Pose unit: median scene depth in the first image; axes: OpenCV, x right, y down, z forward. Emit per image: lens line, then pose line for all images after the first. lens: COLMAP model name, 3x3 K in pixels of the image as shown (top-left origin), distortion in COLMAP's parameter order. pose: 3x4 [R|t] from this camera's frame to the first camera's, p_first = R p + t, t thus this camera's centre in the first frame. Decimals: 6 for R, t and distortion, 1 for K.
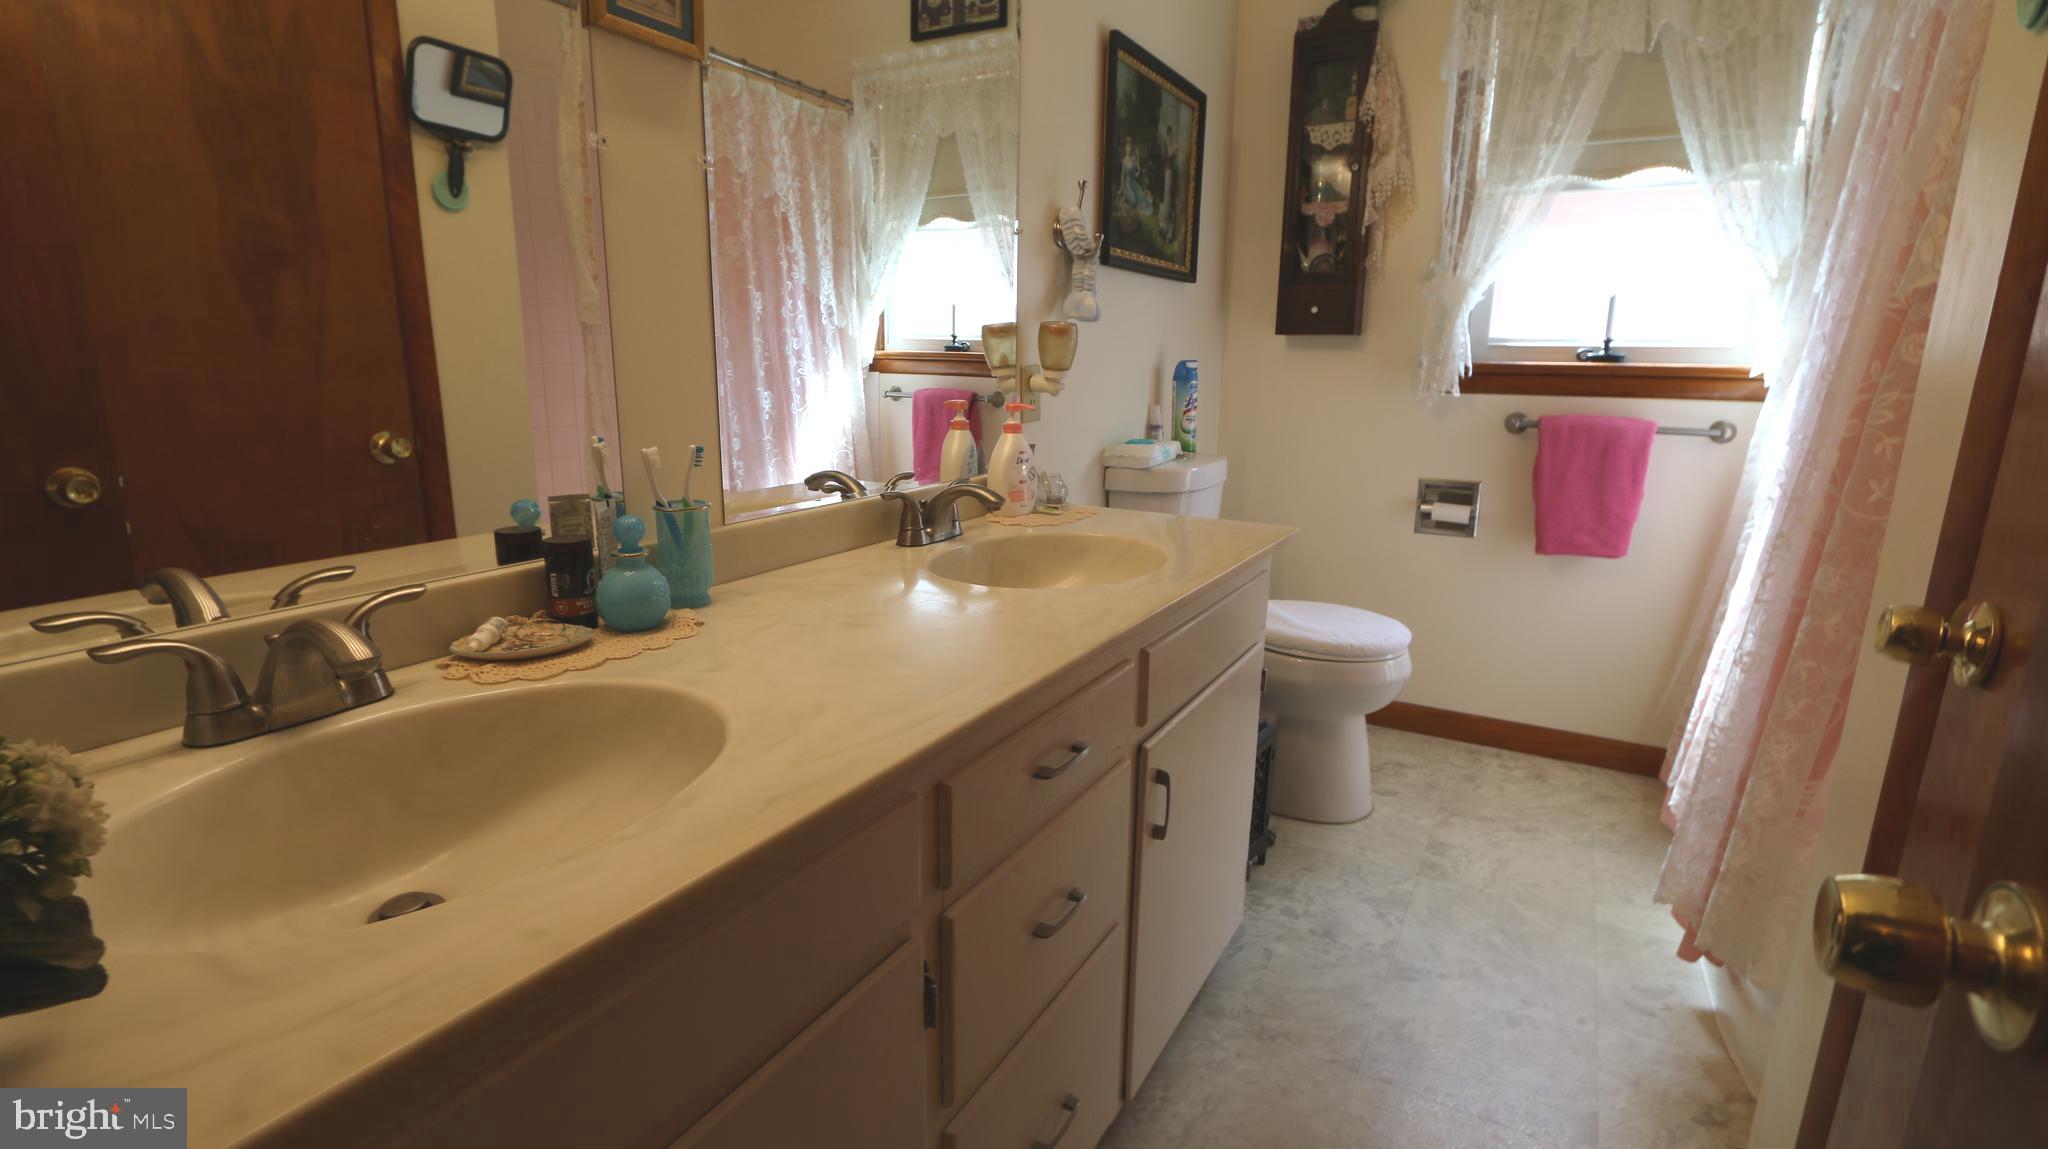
lens RADIAL K [[943.6, 0, 1020.2], [0, 943.6, 570.0], [0, 0, 1]] dist [-0.023254, 0.004538]
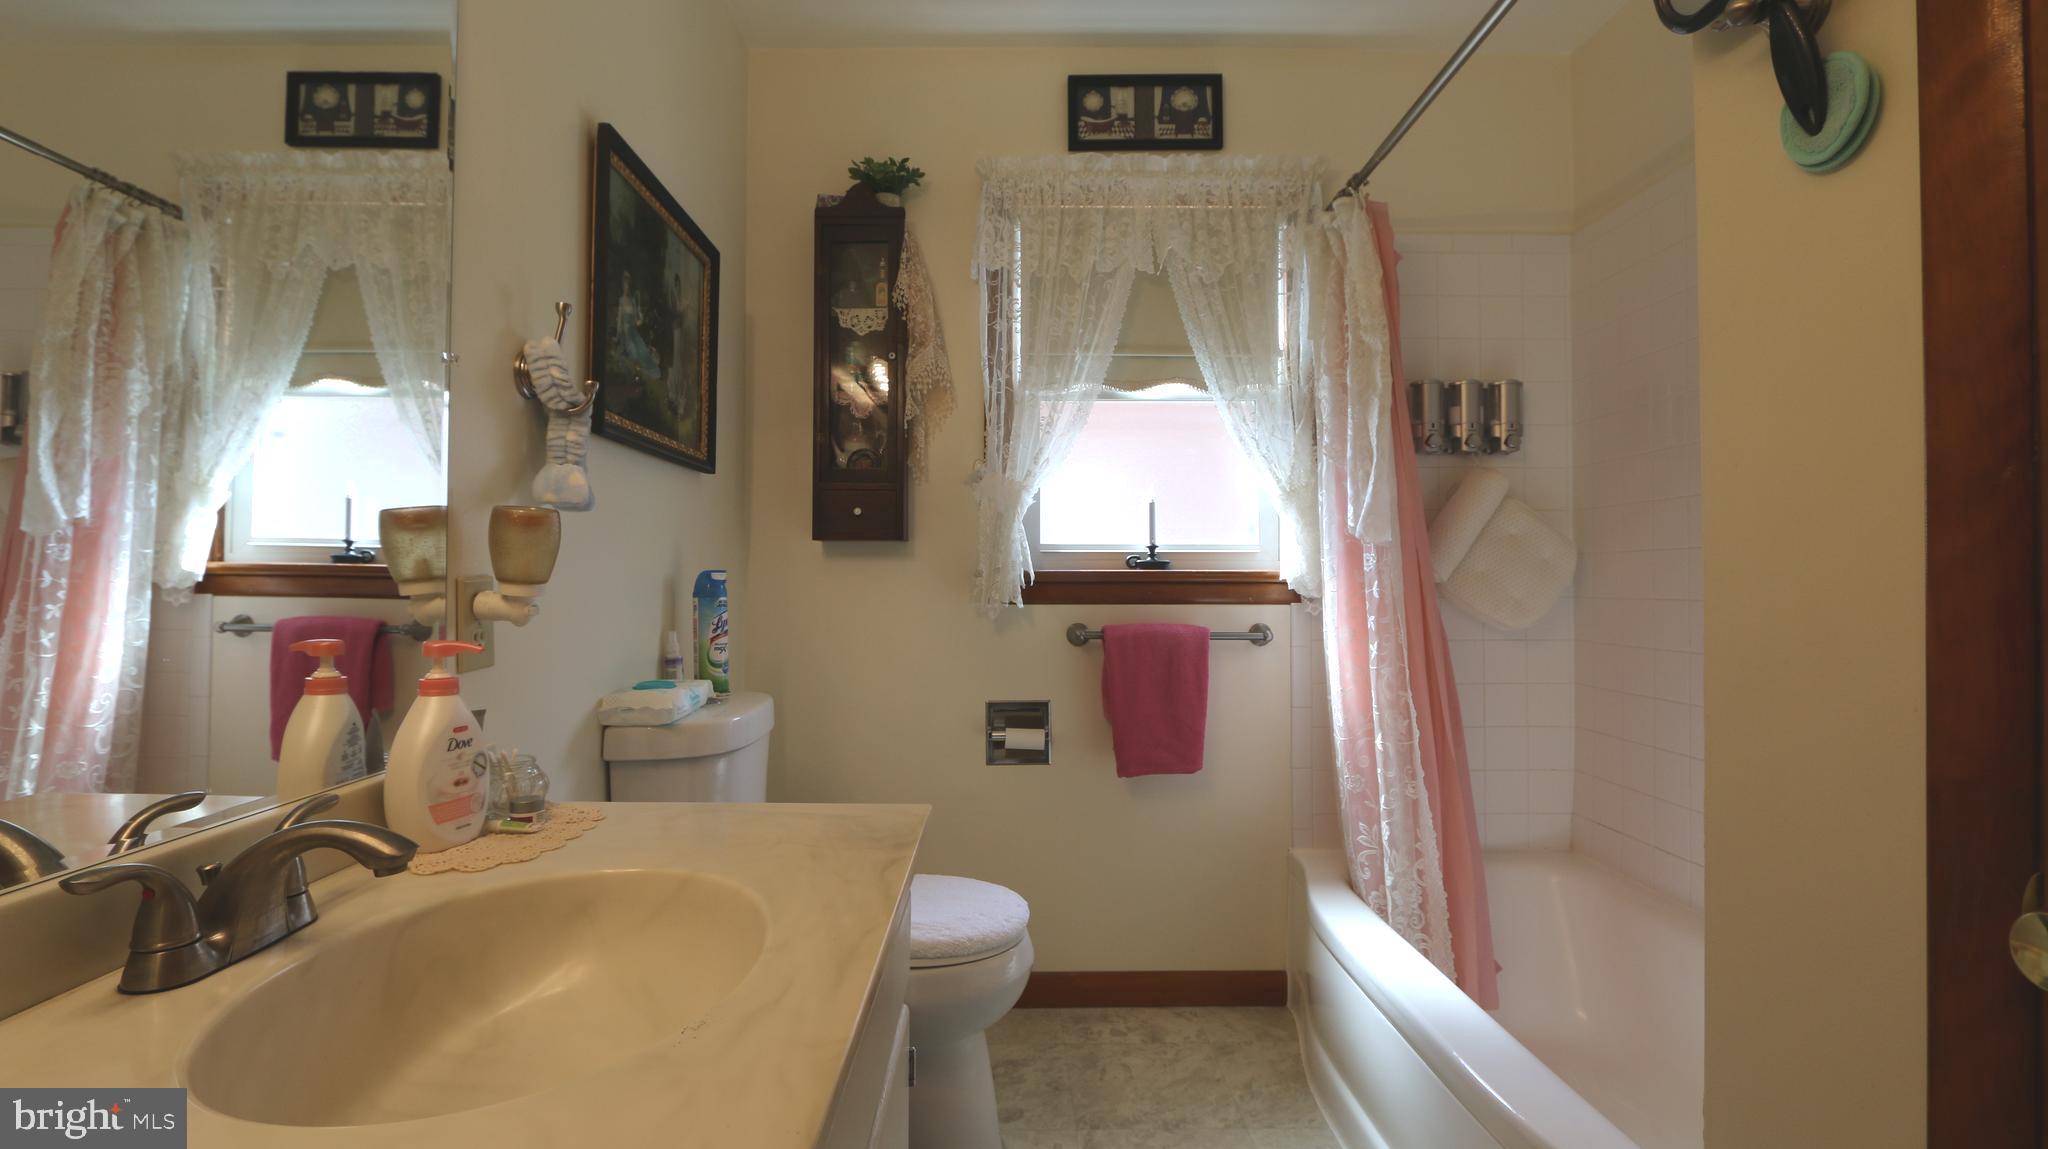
lens RADIAL K [[943.6, 0, 1011.0], [0, 943.6, 565.1], [0, 0, 1]] dist [-0.023254, 0.004538]
pose [[0.861330, -0.002424, 0.508040, 0.001501], [0.118969, 0.973147, -0.197057, -0.050554], [-0.493920, 0.230172, 0.838489, 0.252489]]
